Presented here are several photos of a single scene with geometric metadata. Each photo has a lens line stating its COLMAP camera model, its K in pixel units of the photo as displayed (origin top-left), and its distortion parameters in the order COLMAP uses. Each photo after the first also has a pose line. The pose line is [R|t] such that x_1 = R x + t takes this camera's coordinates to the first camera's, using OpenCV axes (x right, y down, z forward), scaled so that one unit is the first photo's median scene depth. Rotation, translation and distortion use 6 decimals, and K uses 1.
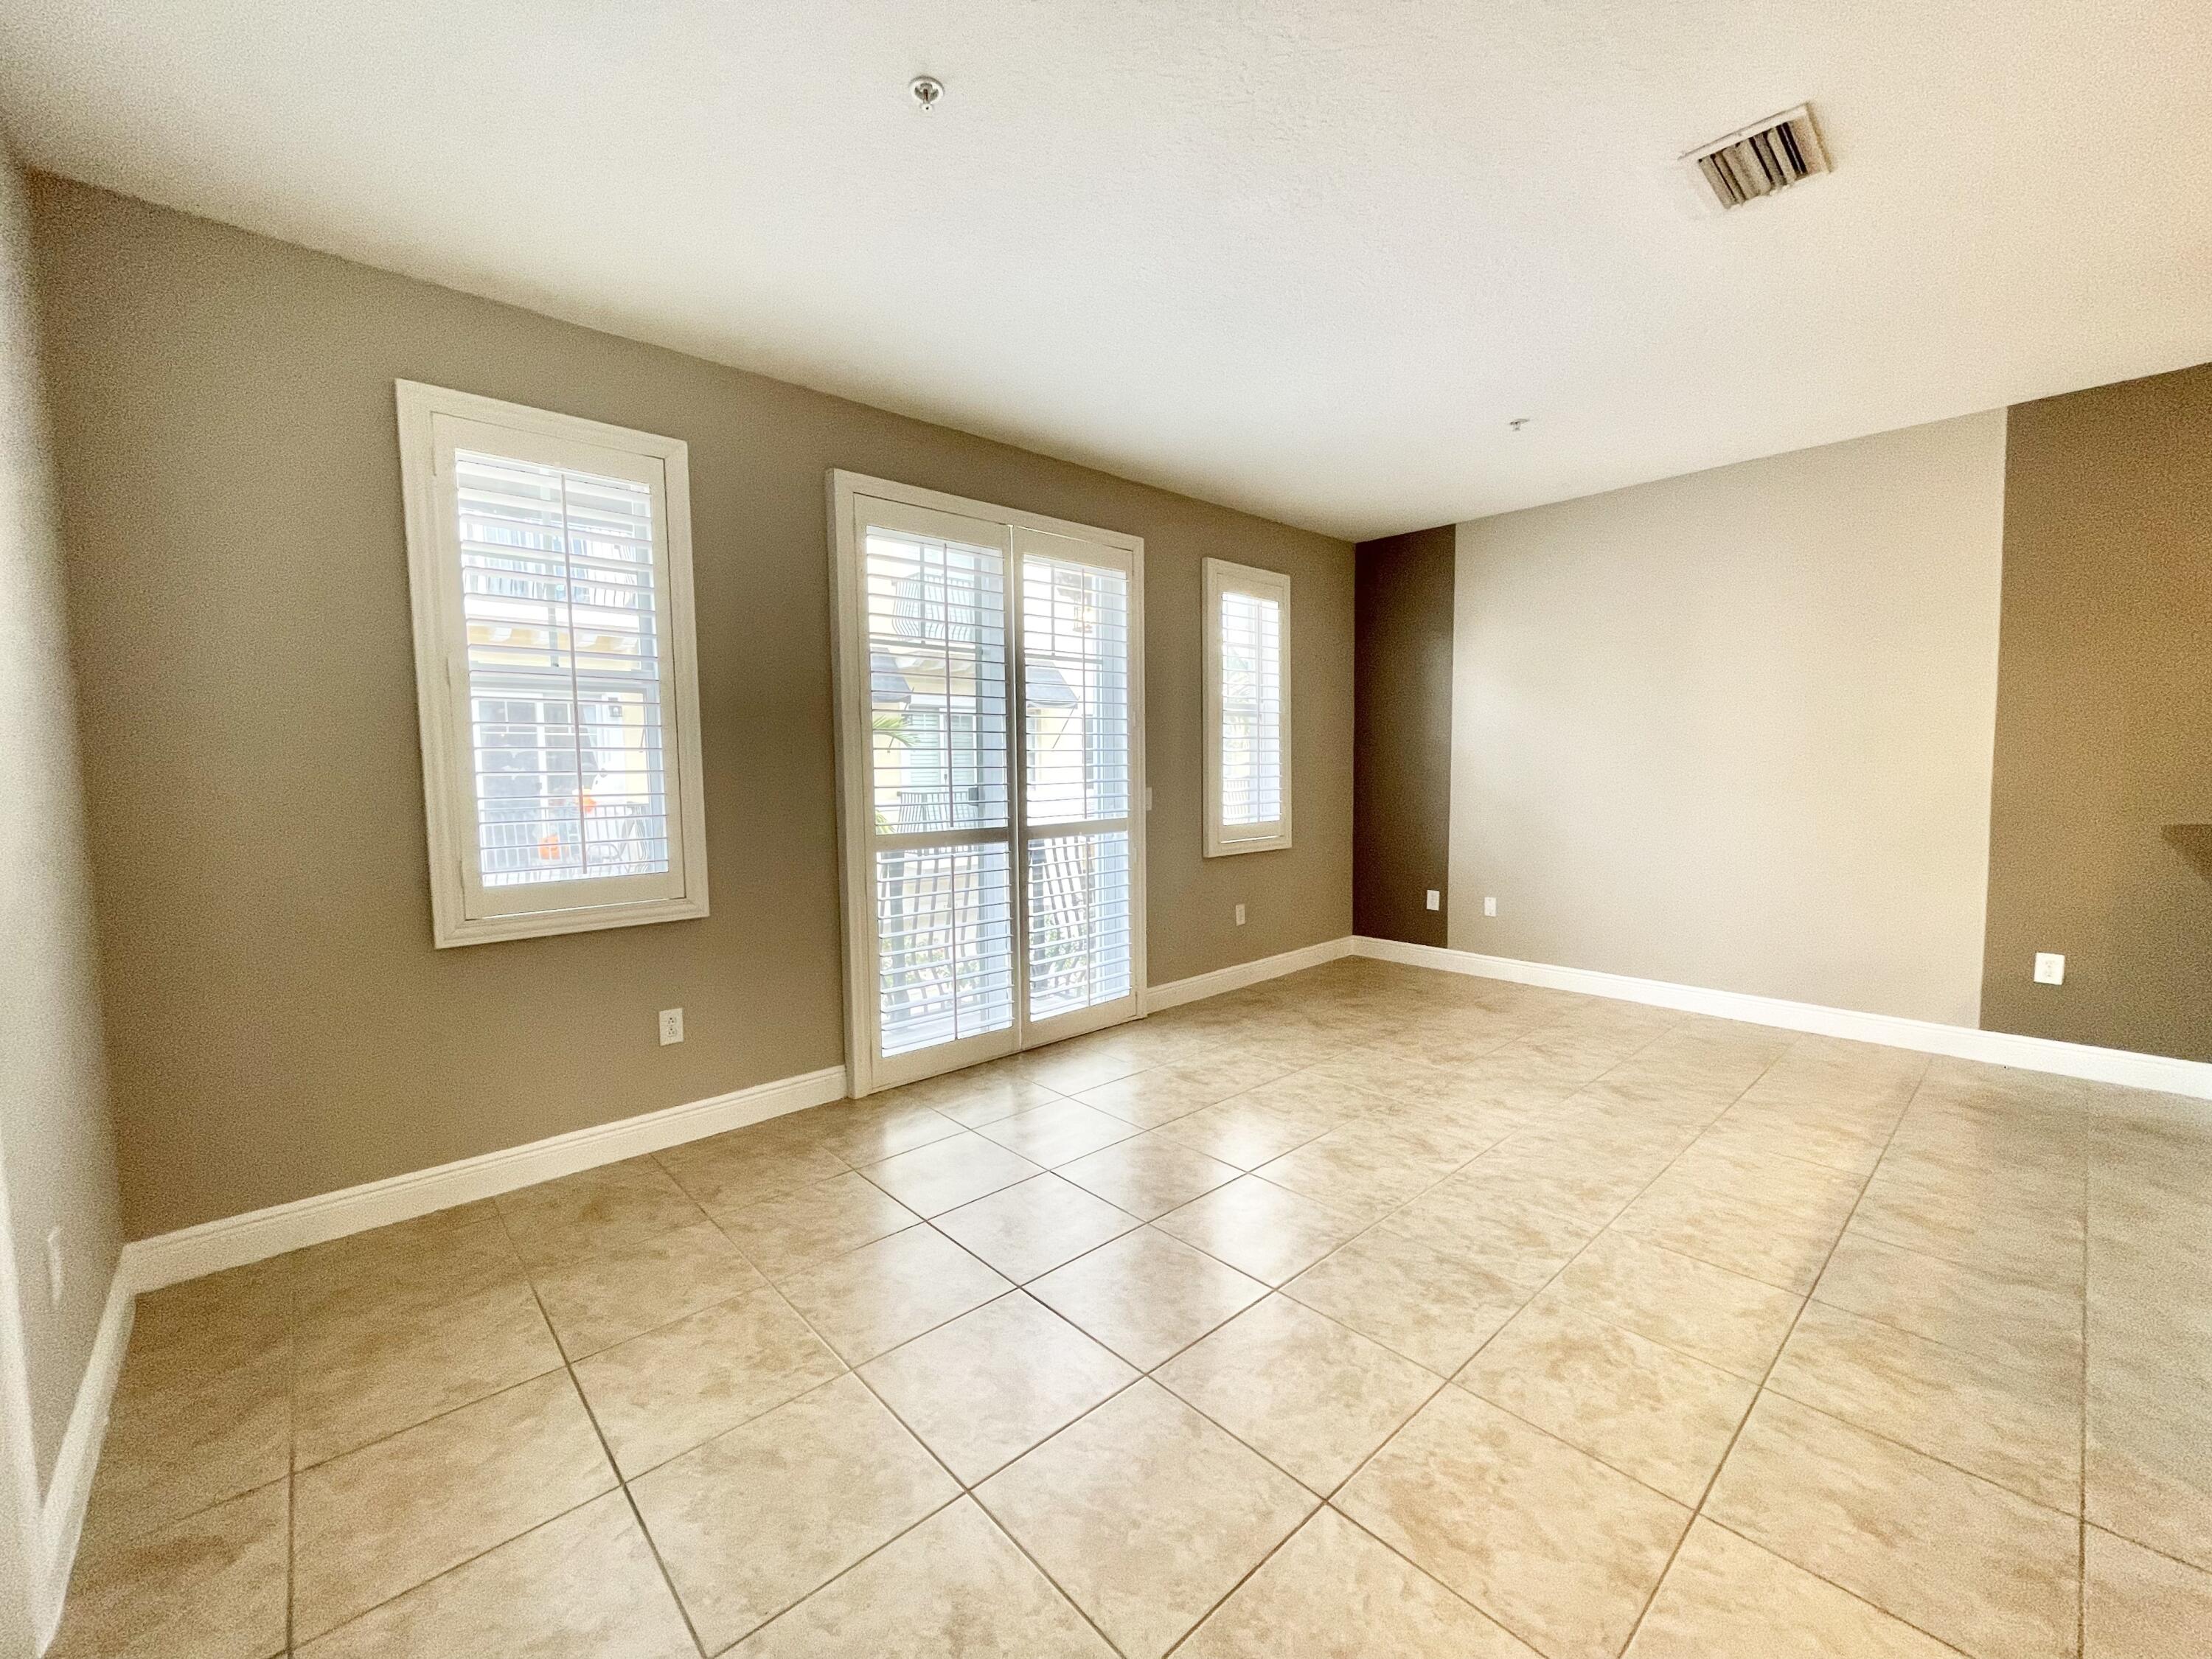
lens RADIAL K [[893.7, 0, 1104.3], [0, 893.7, 831.6], [0, 0, 1]] dist [-0.000122, -0.000069]
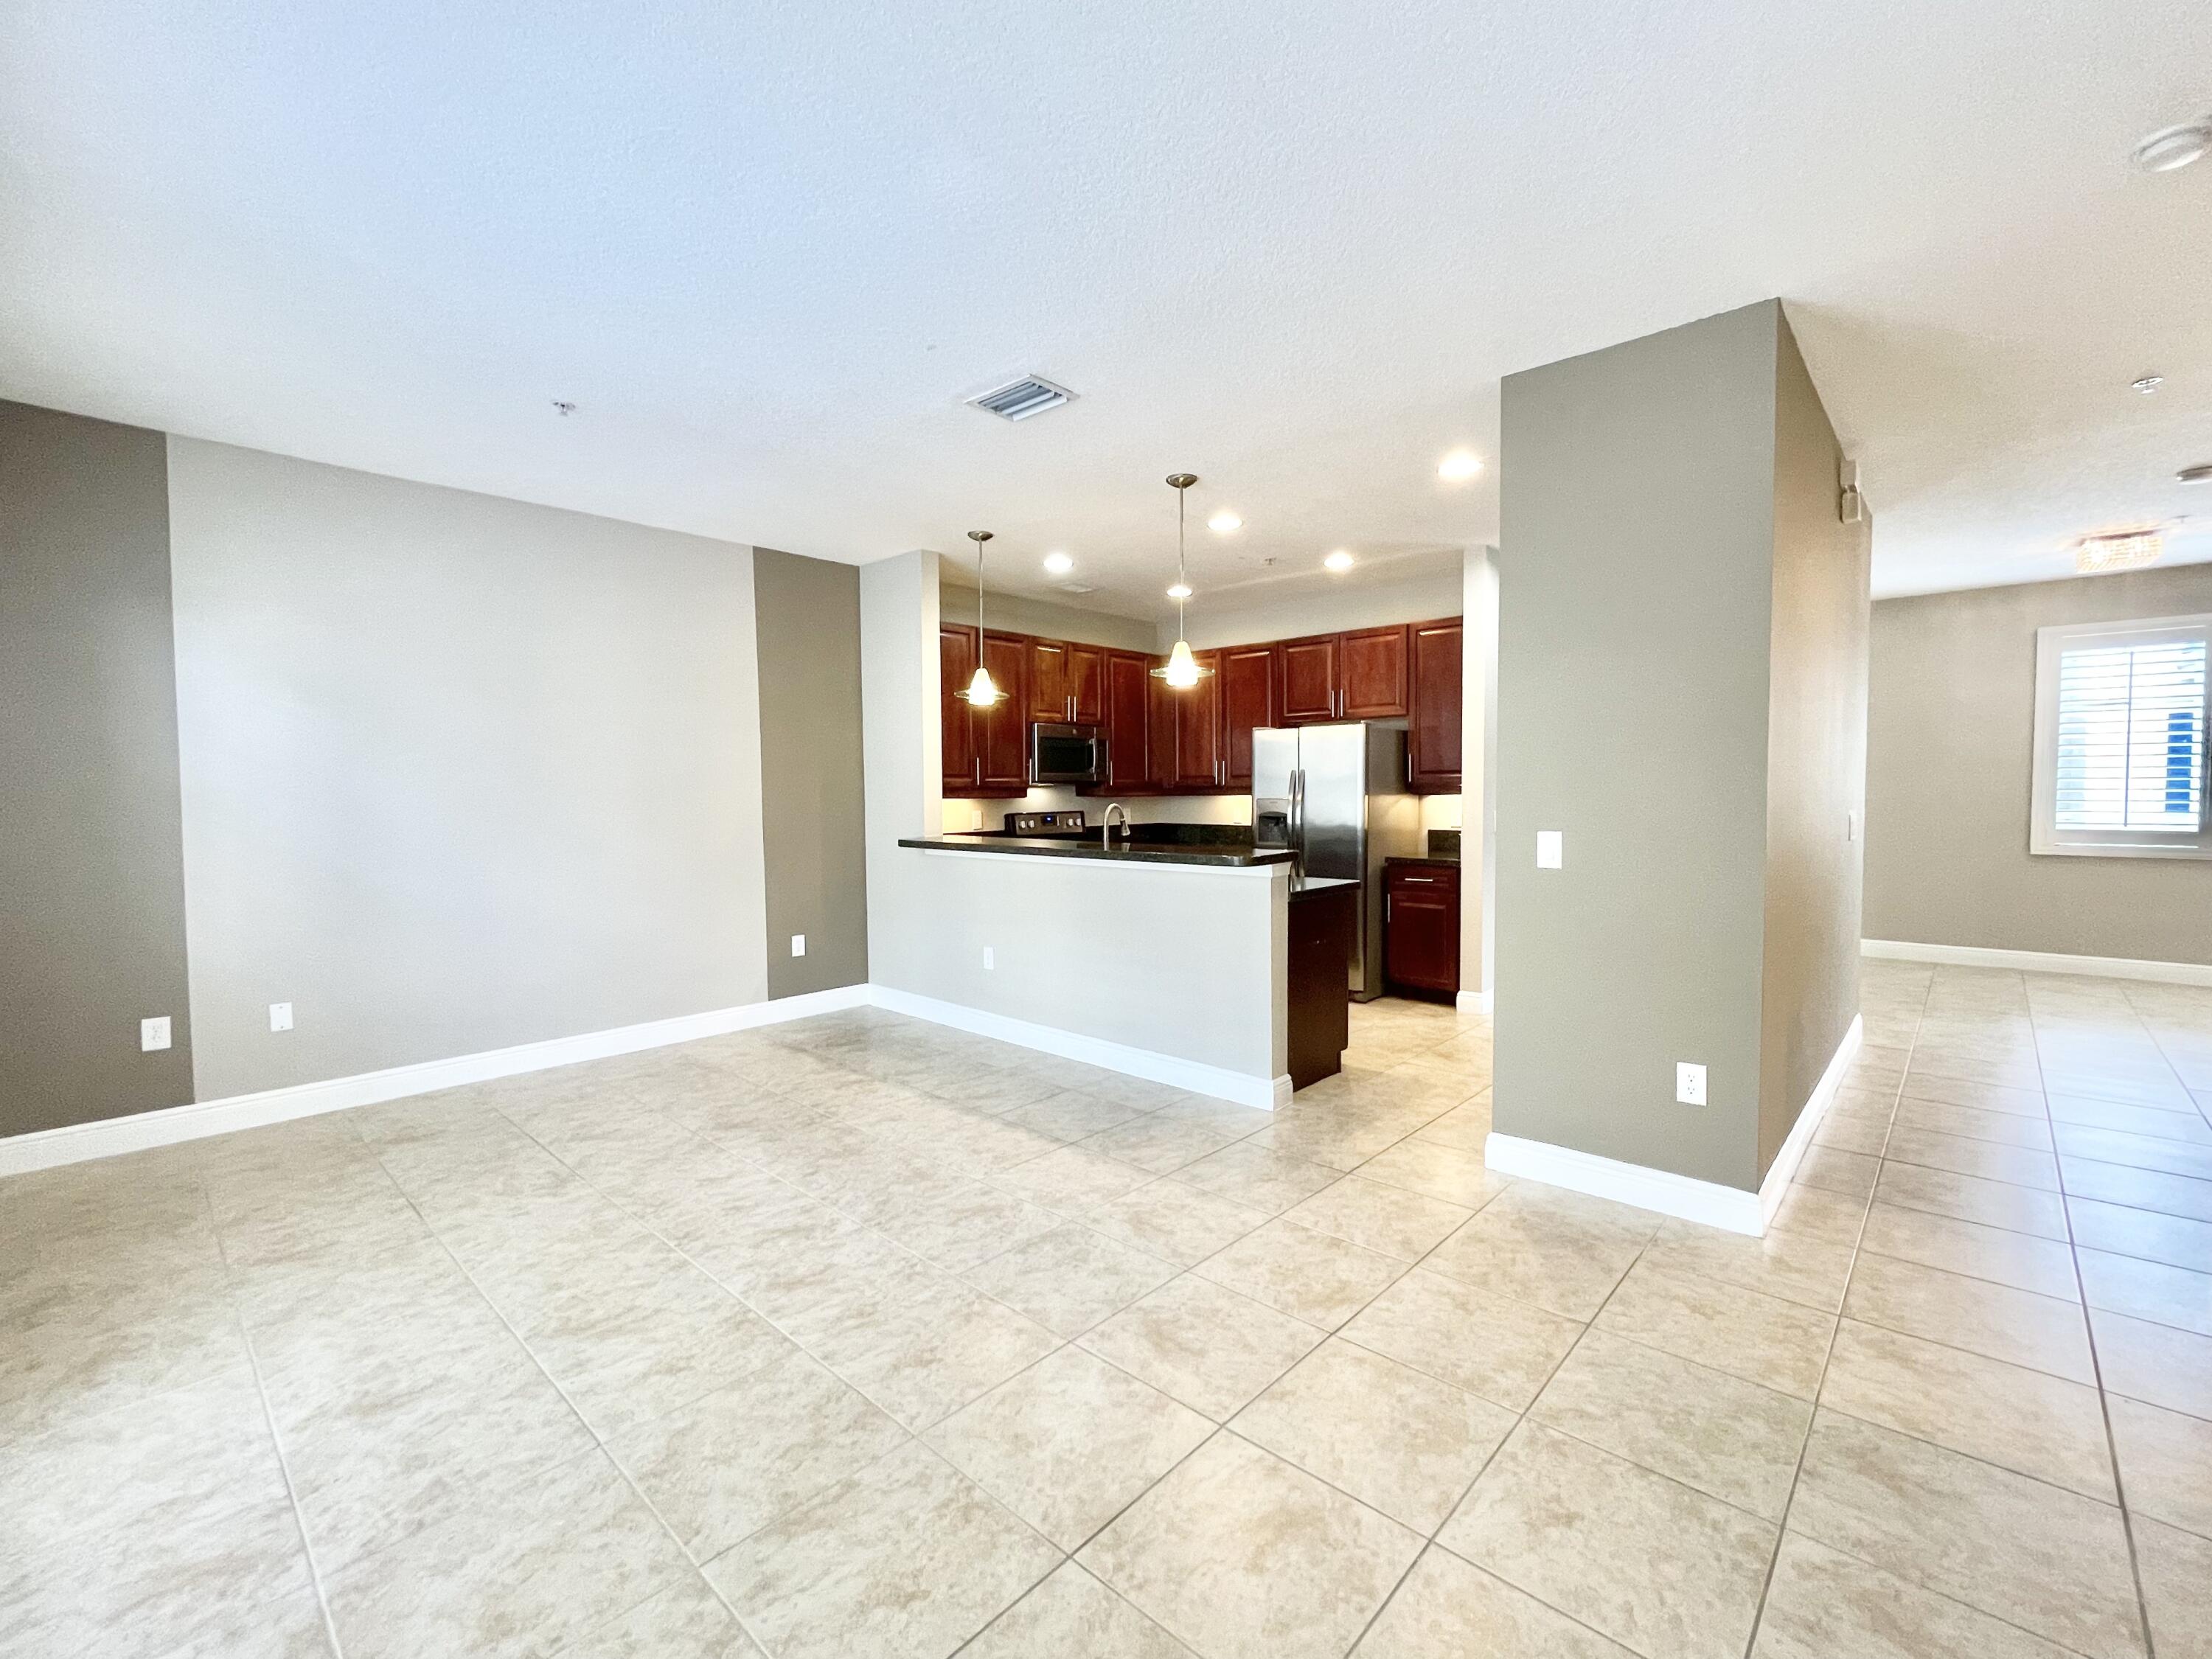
lens RADIAL K [[951.0, 0, 1111.2], [0, 951.0, 834.0], [0, 0, 1]] dist [-0.001343, 0.000659]
pose [[-0.088631, -0.033701, 0.995494, -0.489031], [0.084928, 0.995532, 0.041263, -0.044797], [-0.992437, 0.088202, -0.085373, 0.591731]]
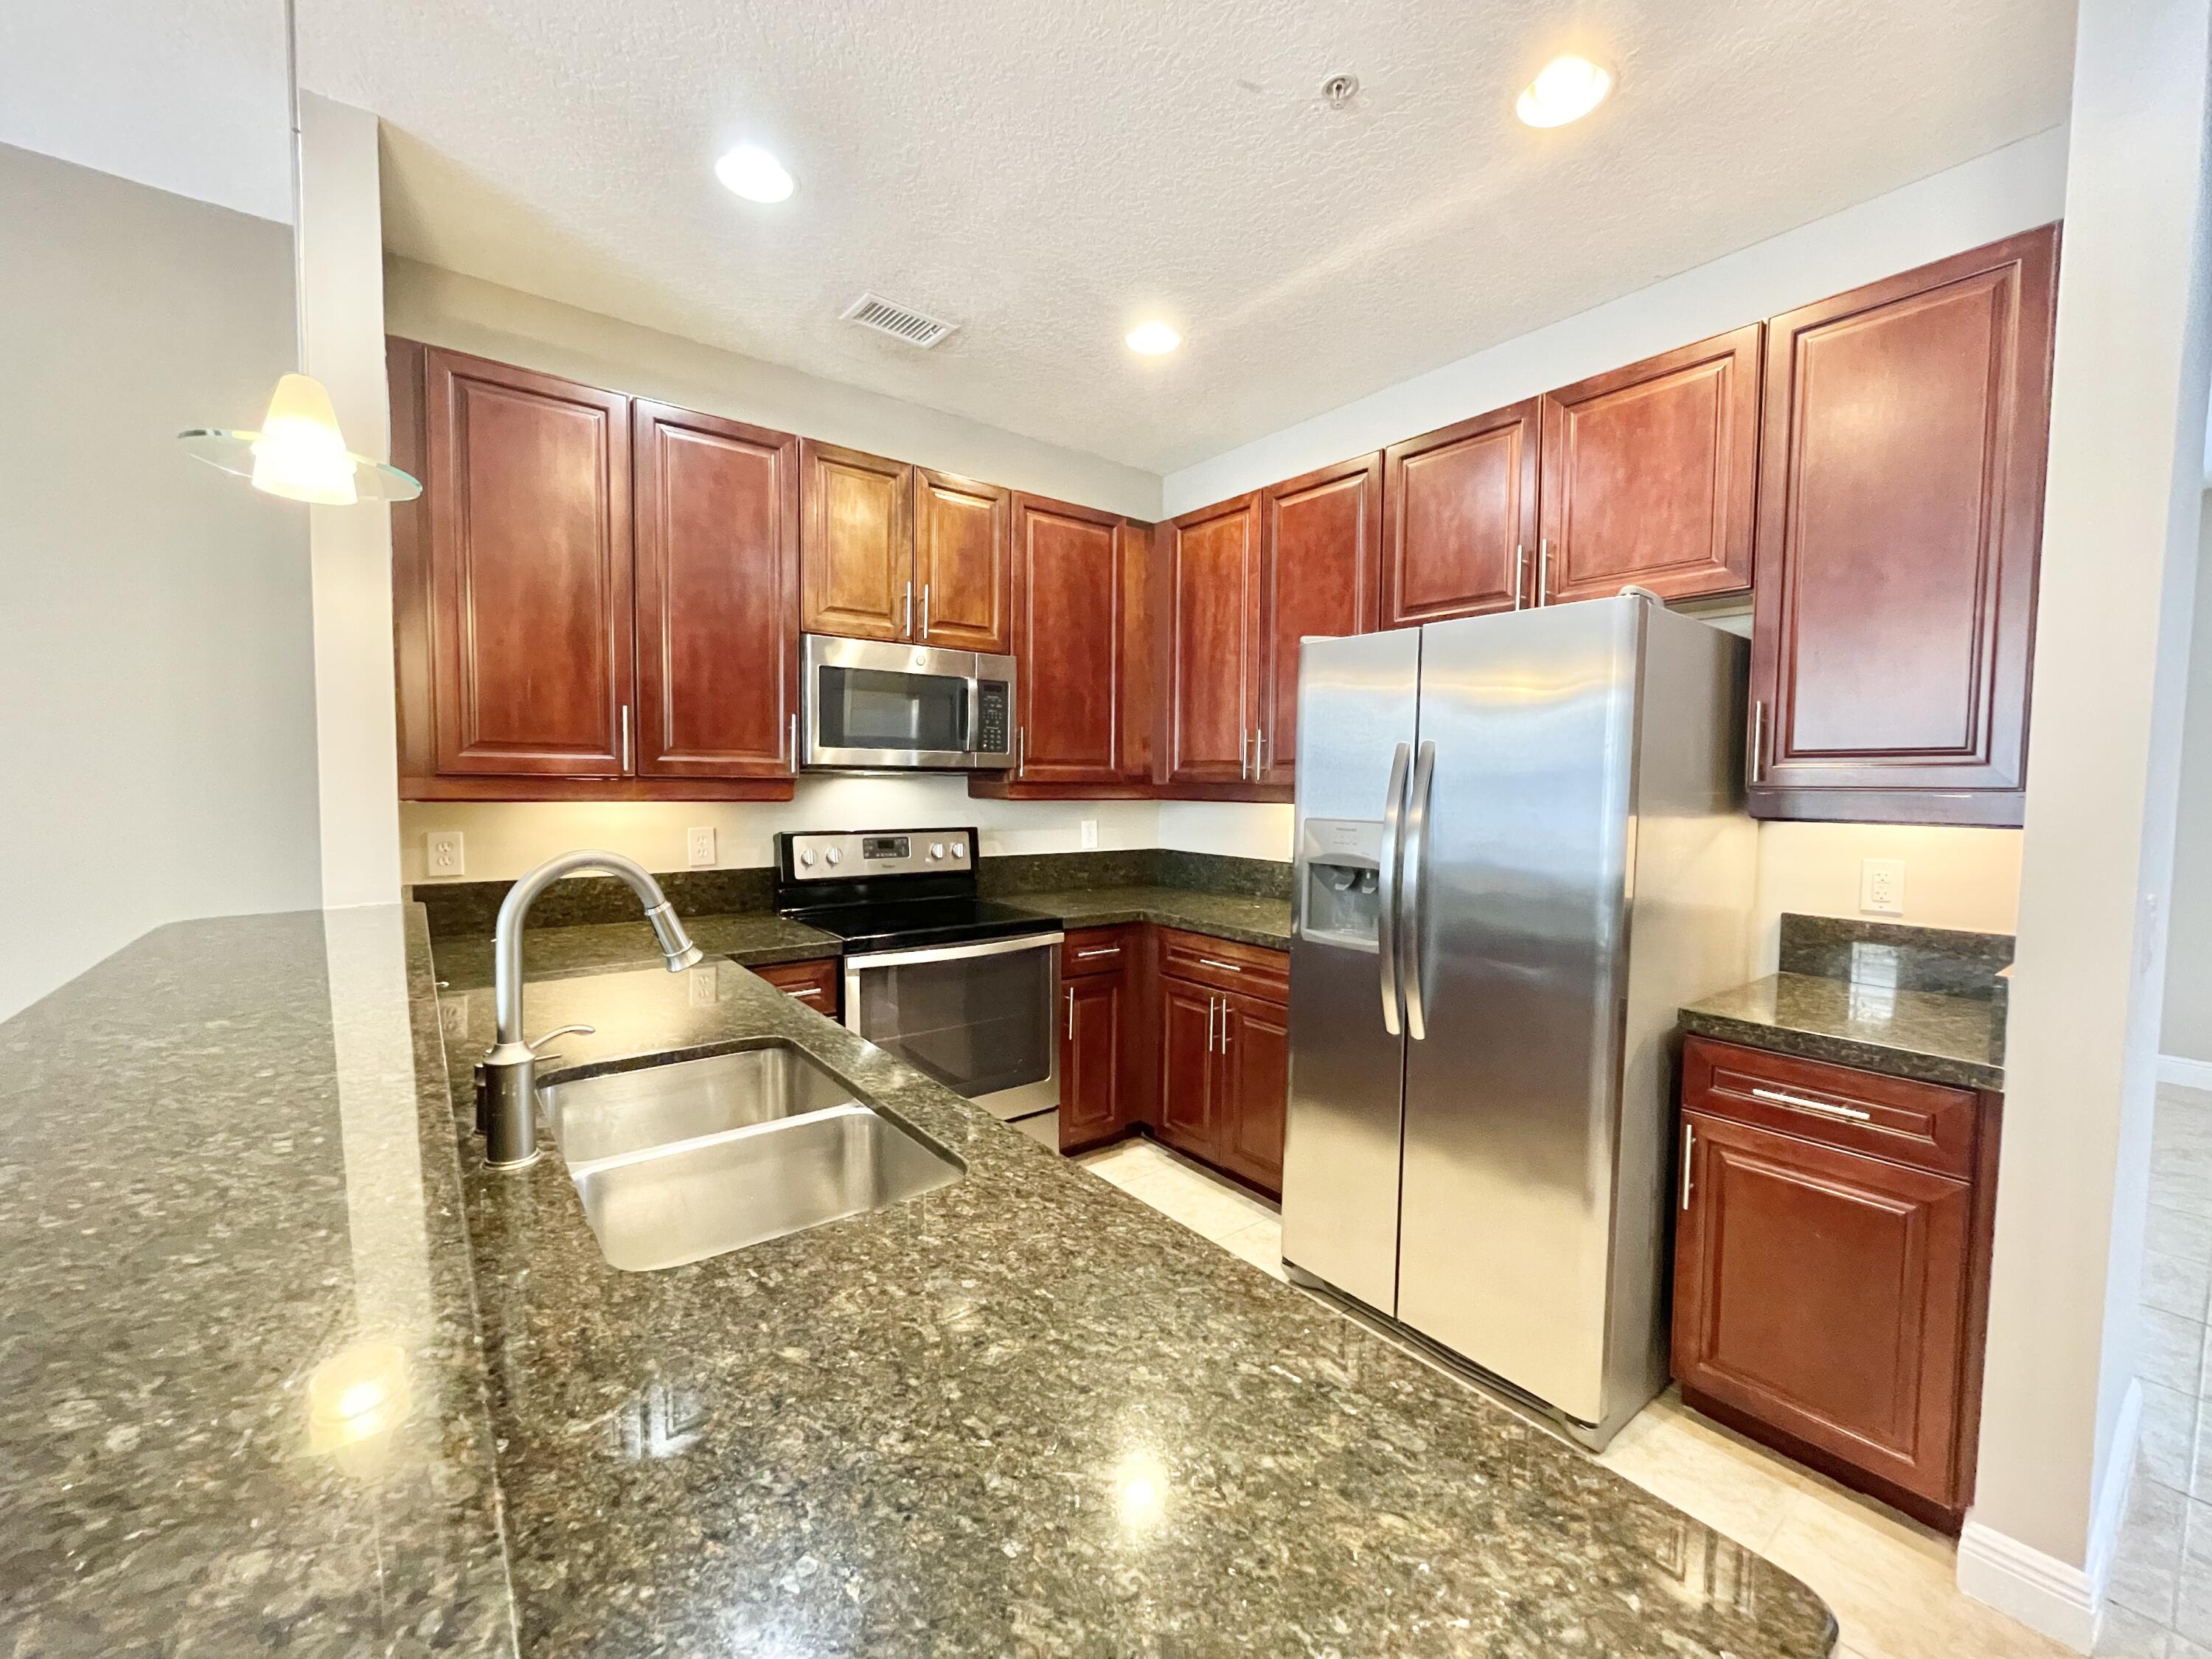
lens RADIAL K [[893.7, 0, 1112.0], [0, 893.7, 829.1], [0, 0, 1]] dist [-0.000122, -0.000069]
pose [[0.077434, -0.039895, 0.996199, 0.527180], [0.062744, 0.997413, 0.035067, -0.037457], [-0.995021, 0.059790, 0.079736, 0.273839]]
